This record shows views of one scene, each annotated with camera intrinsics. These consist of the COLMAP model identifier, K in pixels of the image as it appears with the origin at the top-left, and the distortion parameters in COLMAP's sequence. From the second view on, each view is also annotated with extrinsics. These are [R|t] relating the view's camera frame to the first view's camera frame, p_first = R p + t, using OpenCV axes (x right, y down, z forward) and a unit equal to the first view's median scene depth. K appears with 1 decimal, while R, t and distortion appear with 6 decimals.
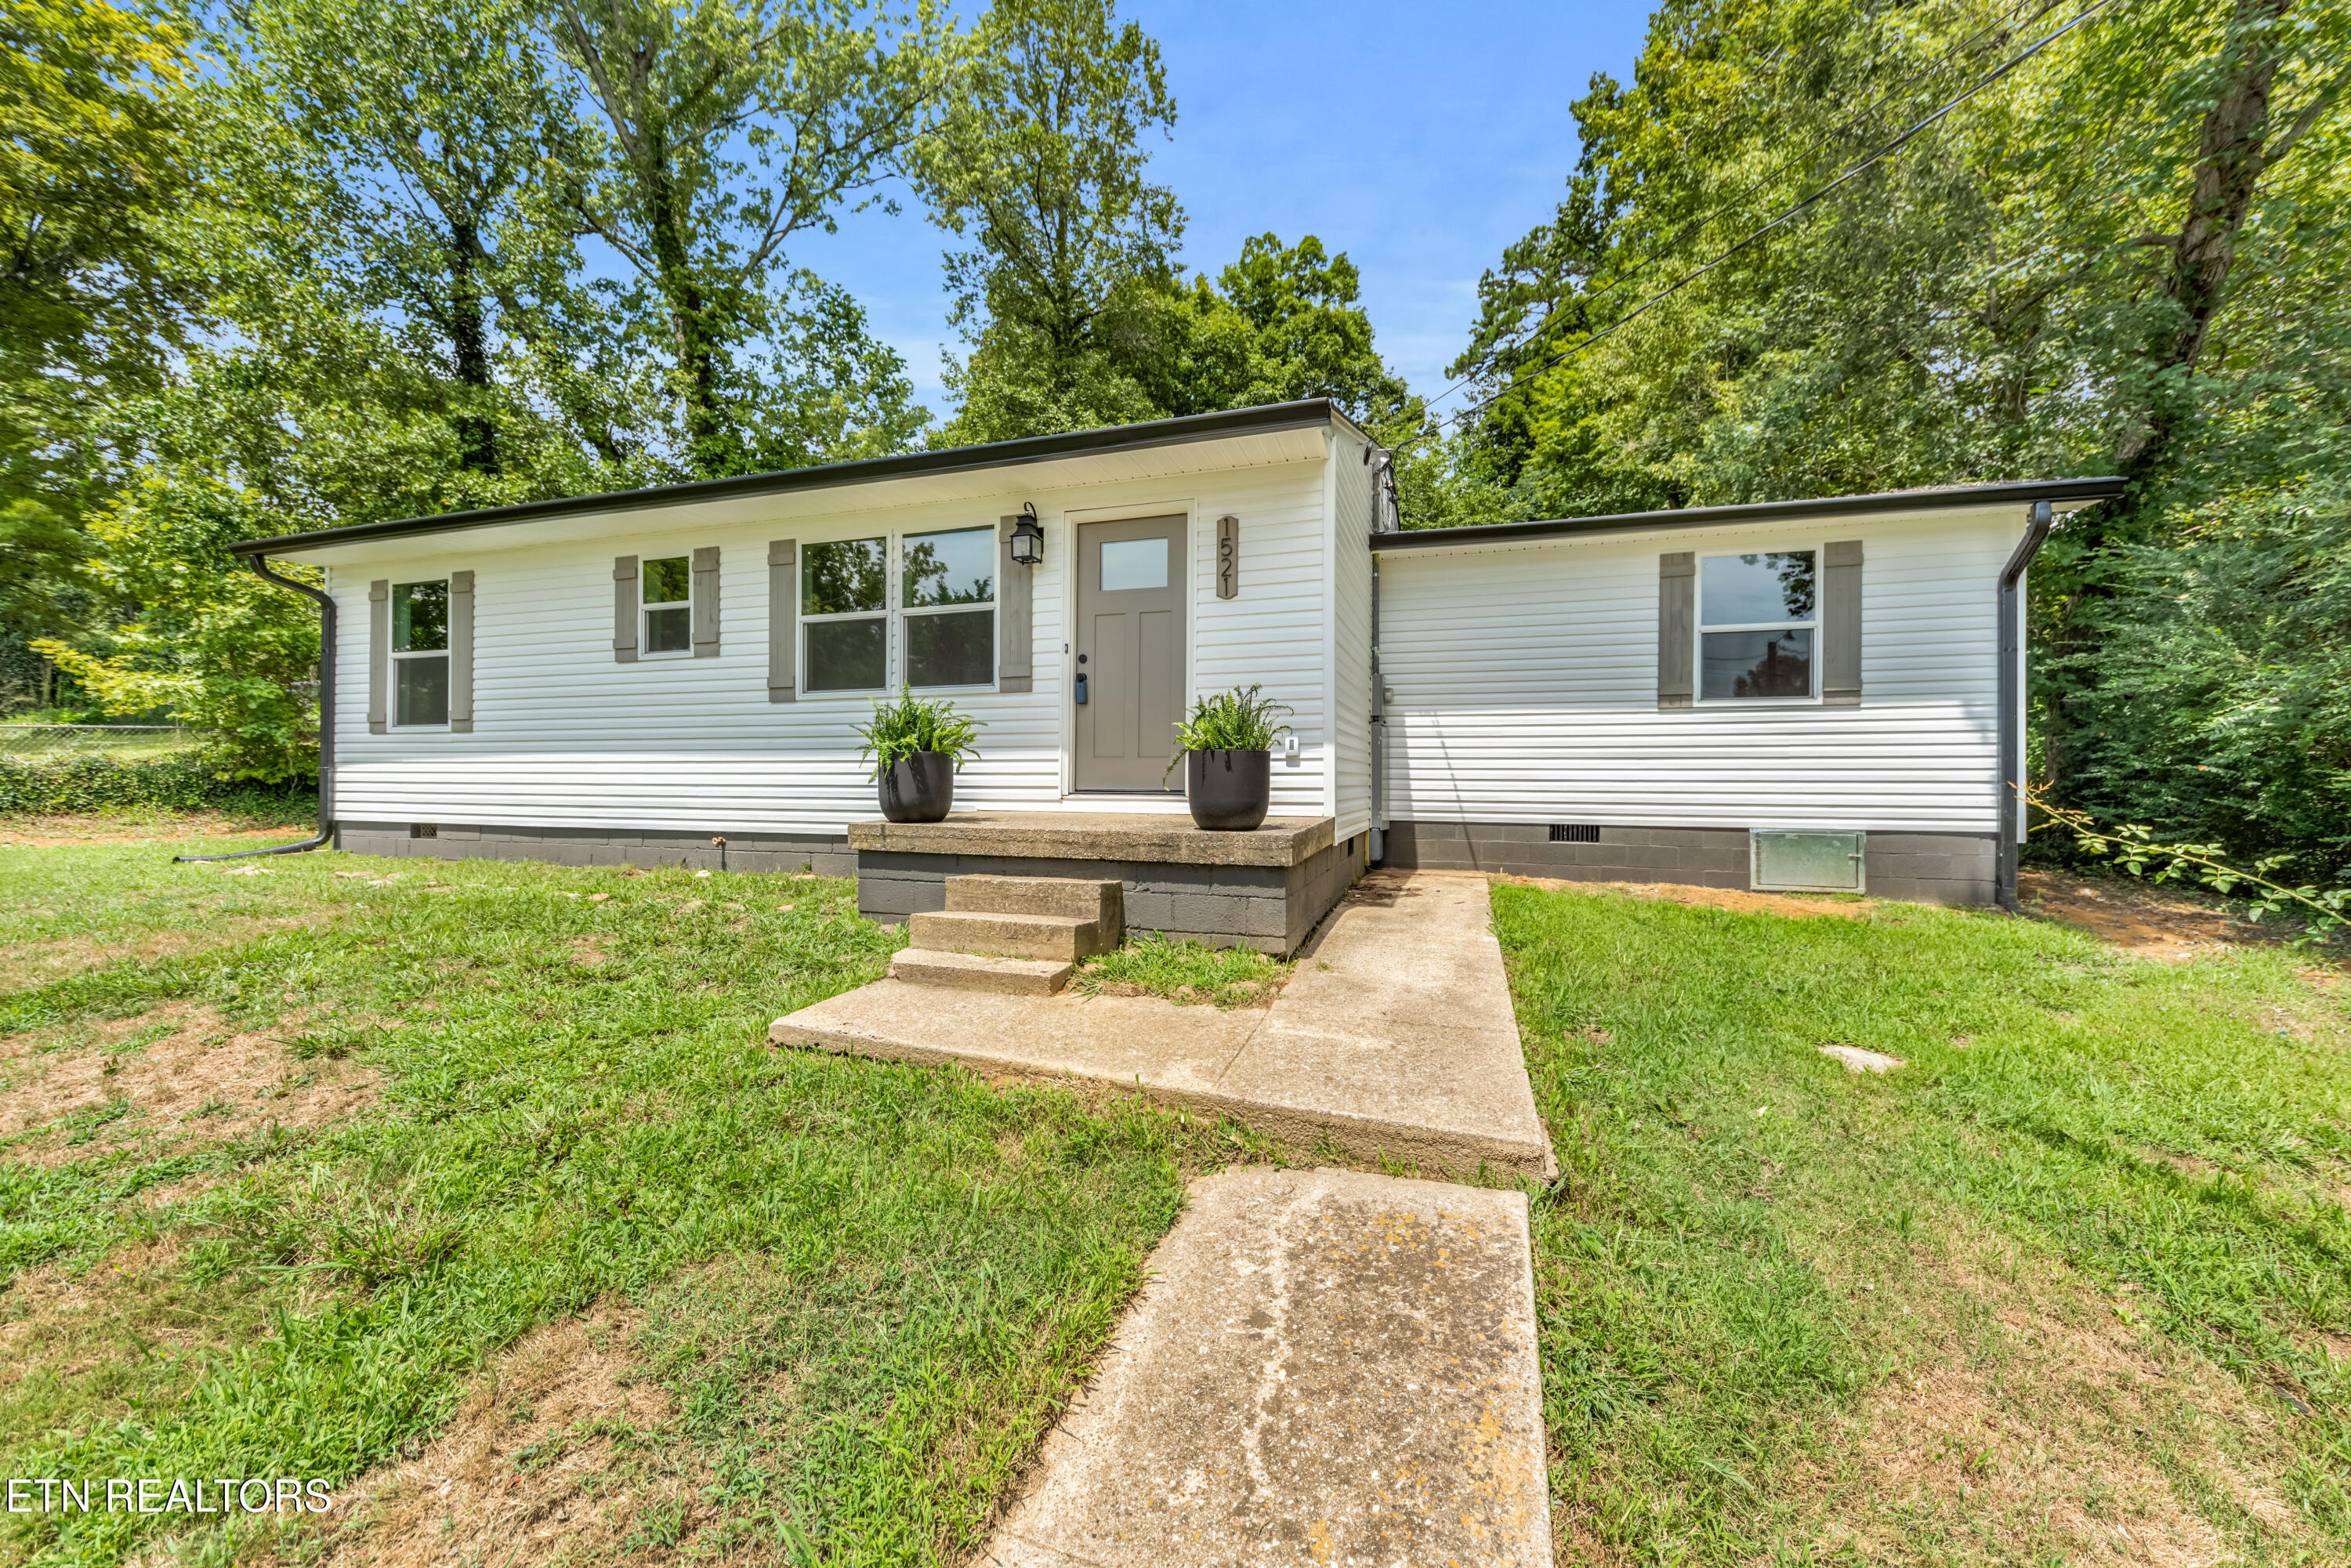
lens RADIAL K [[859.5, 0, 1158.7], [0, 859.5, 783.0], [0, 0, 1]] dist [0.007652, -0.000343]
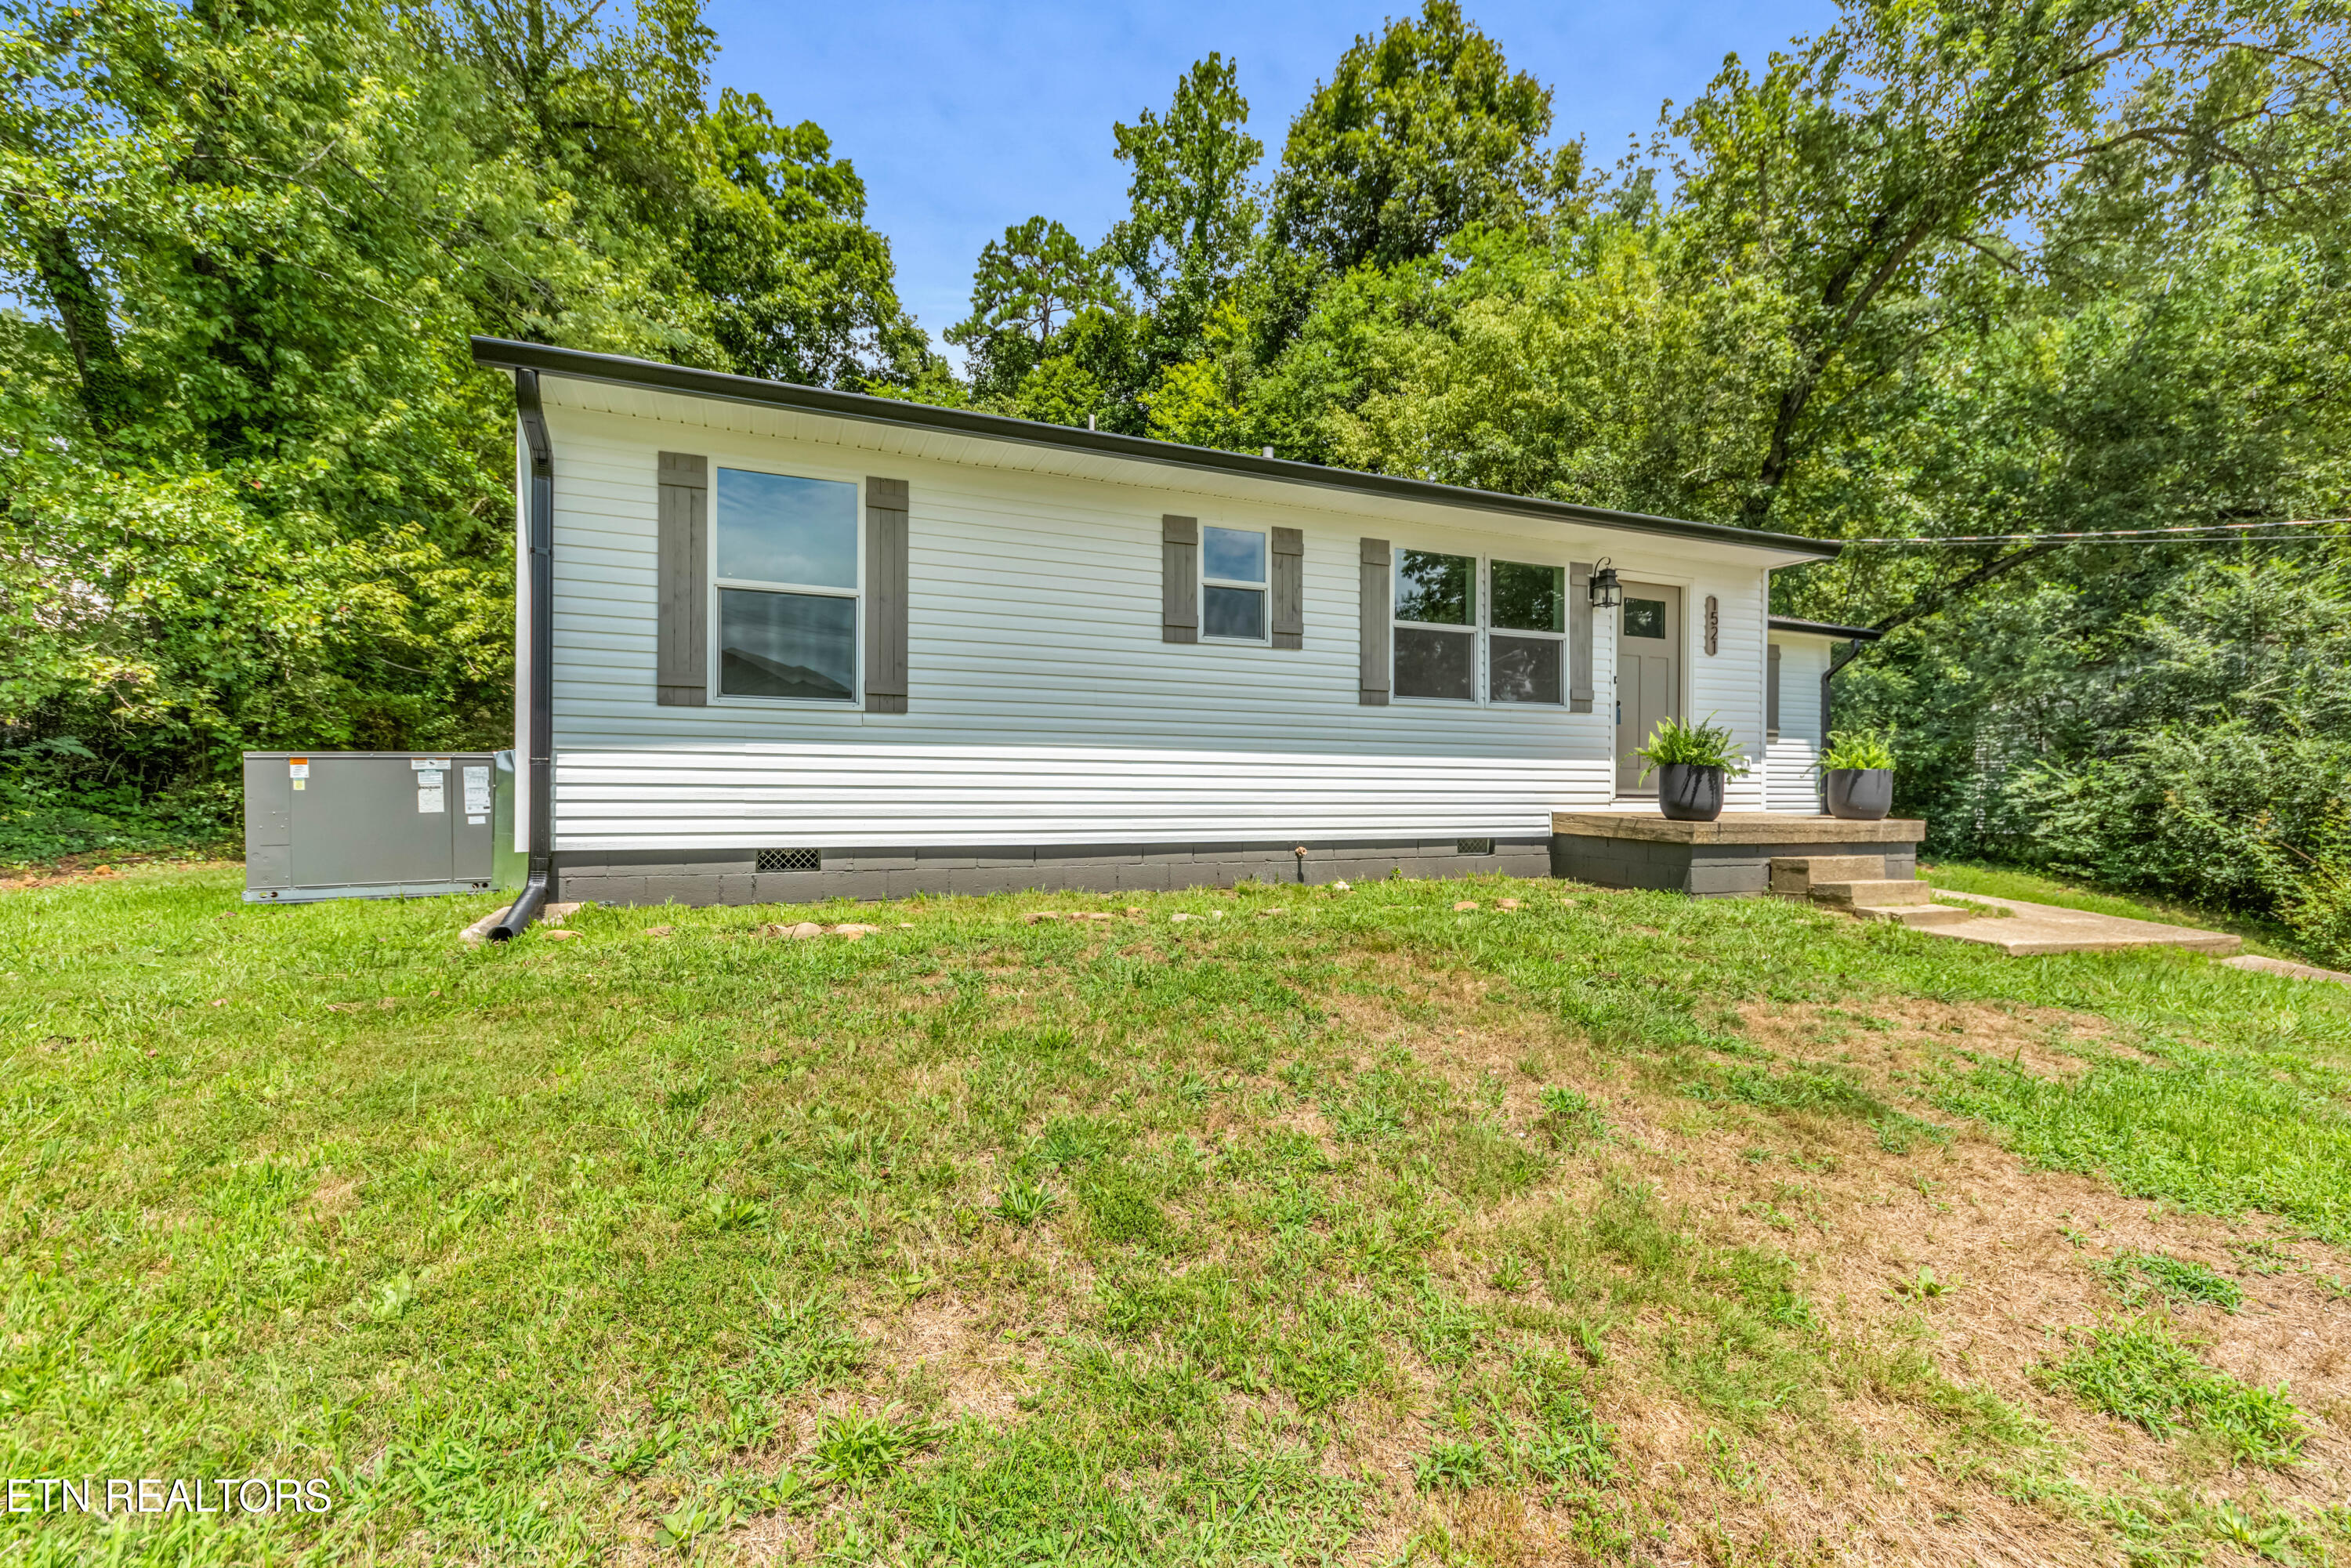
lens RADIAL K [[996.5, 0, 1150.2], [0, 996.5, 787.0], [0, 0, 1]] dist [0.013795, -0.000025]
pose [[0.754896, -0.000185, 0.655845, -1.139514], [-0.005415, 0.999964, 0.006515, -0.006100], [-0.655823, -0.008470, 0.754867, 0.260529]]
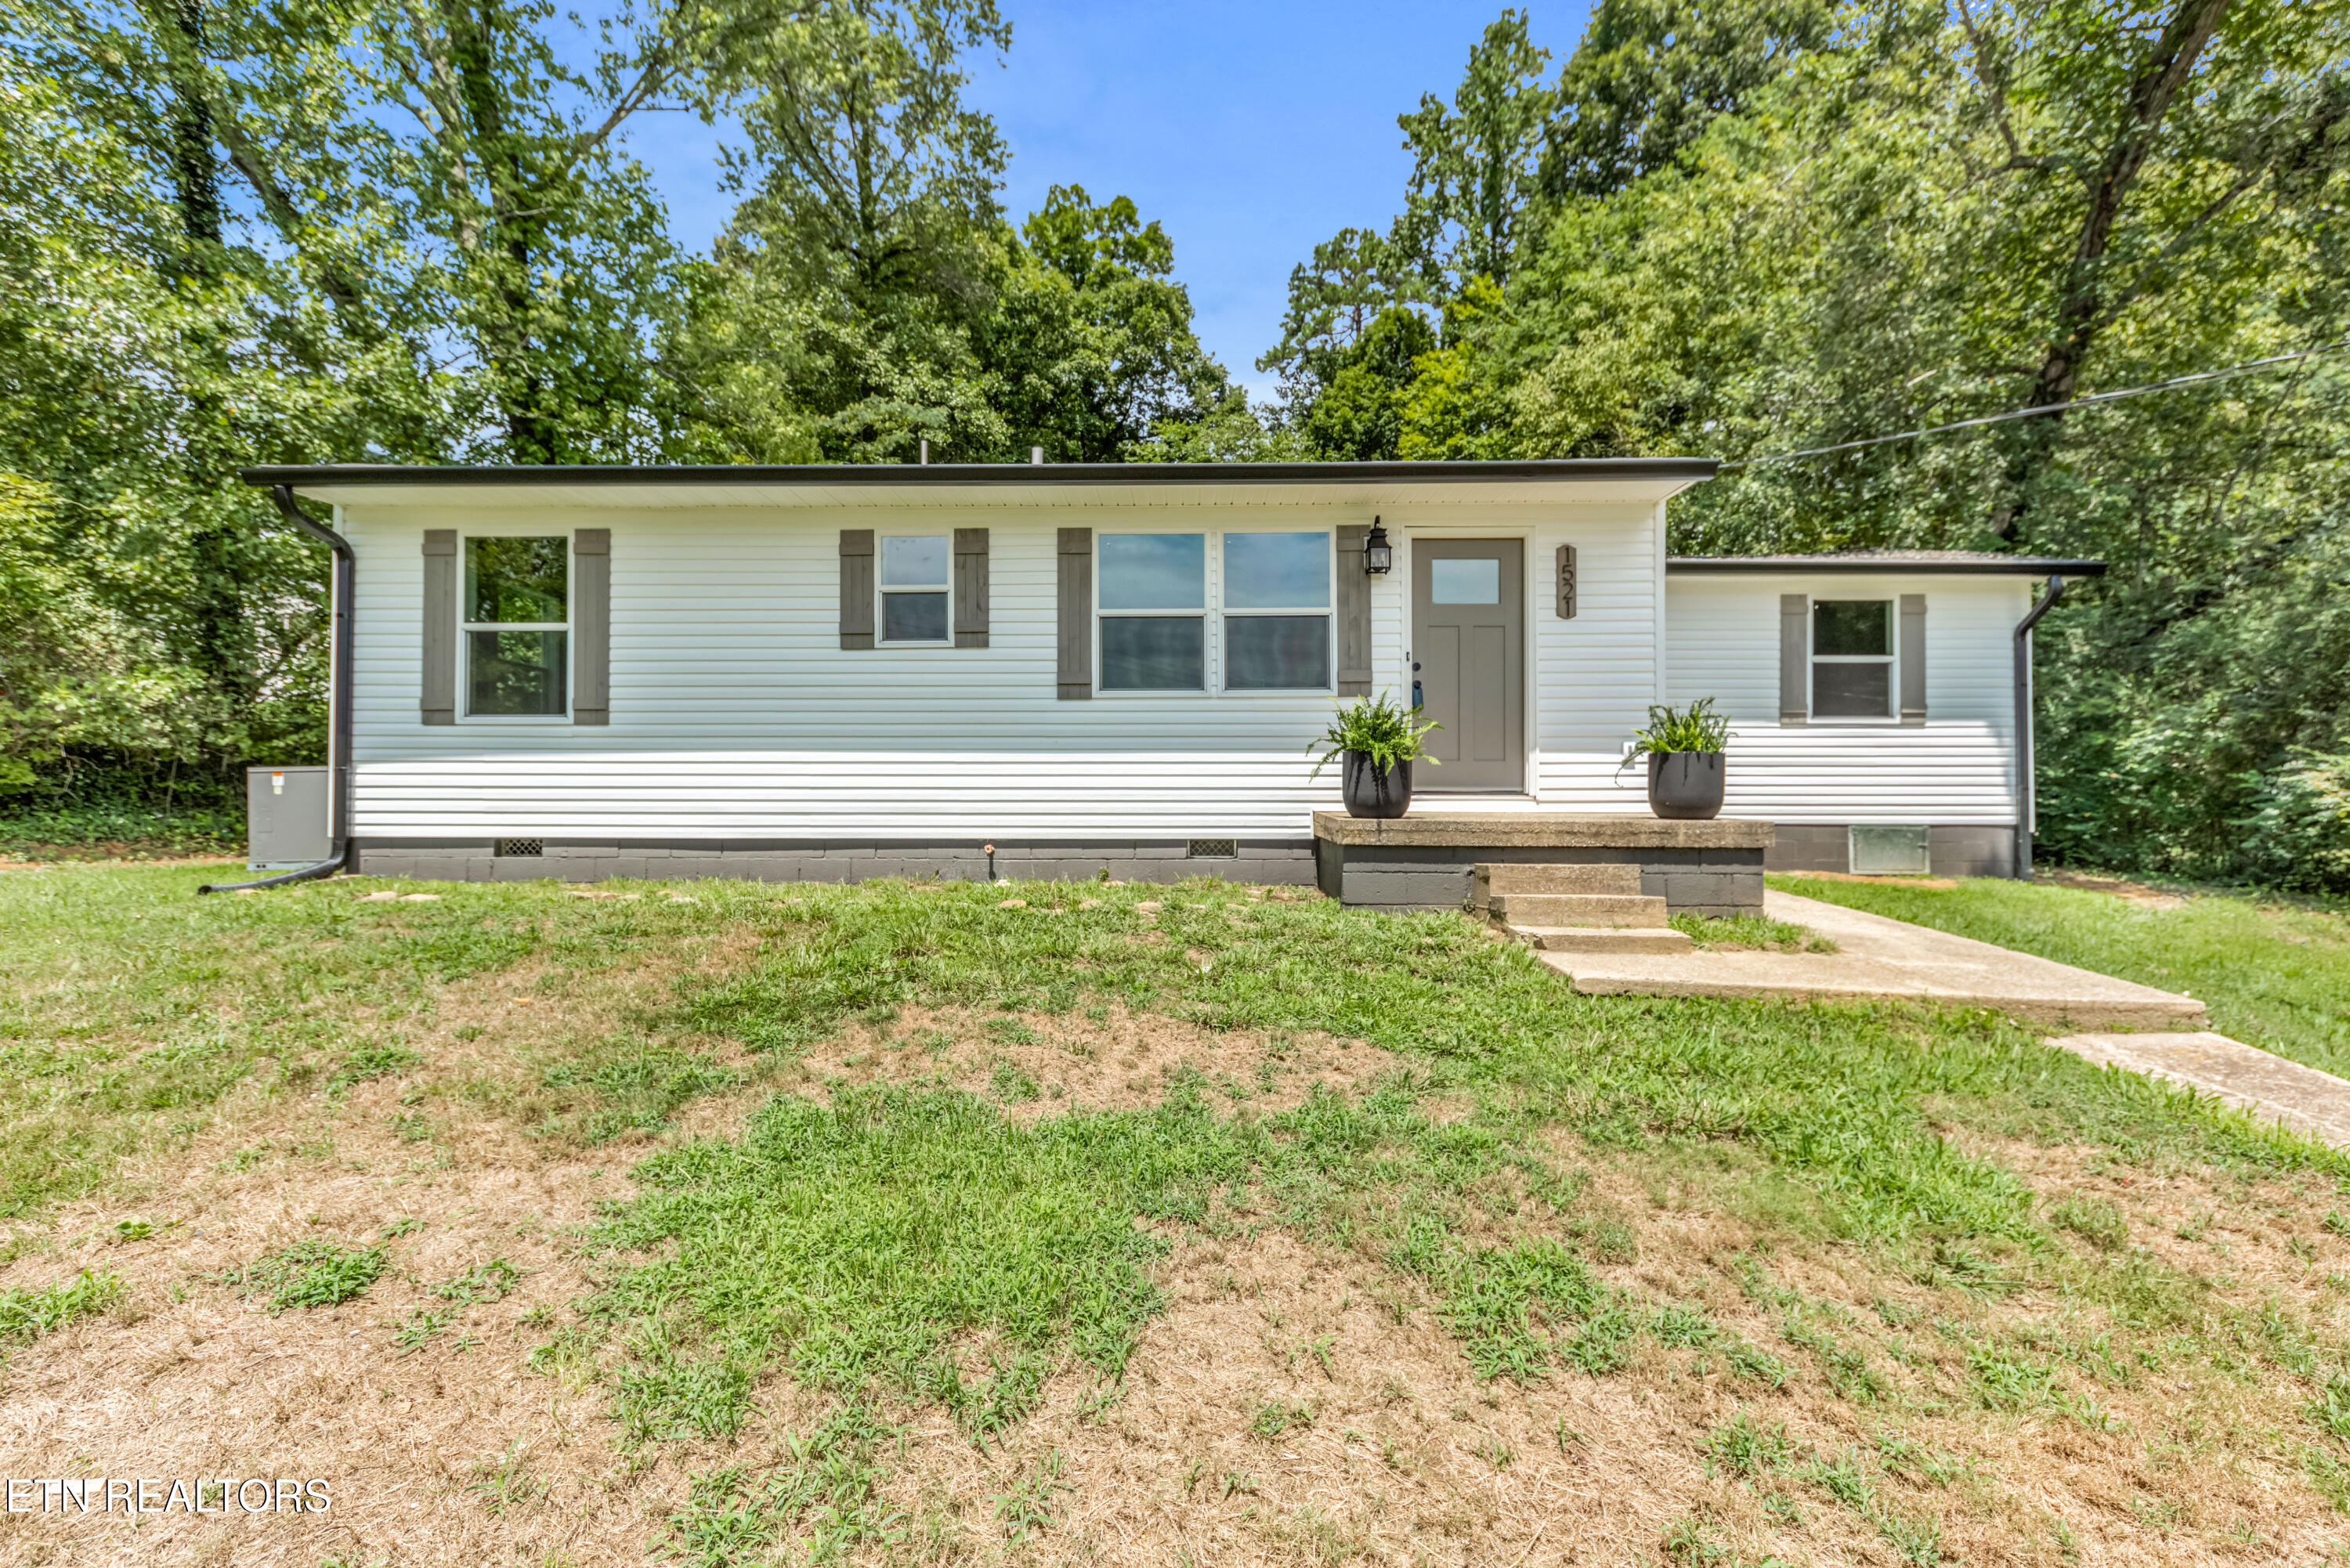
lens RADIAL K [[996.0, 0, 1149.7], [0, 996.0, 787.0], [0, 0, 1]] dist [0.013795, -0.000025]
pose [[0.956335, 0.000925, 0.292270, -0.562644], [0.002909, 0.999915, -0.012681, 0.012918], [-0.292257, 0.012978, 0.956252, -0.053661]]
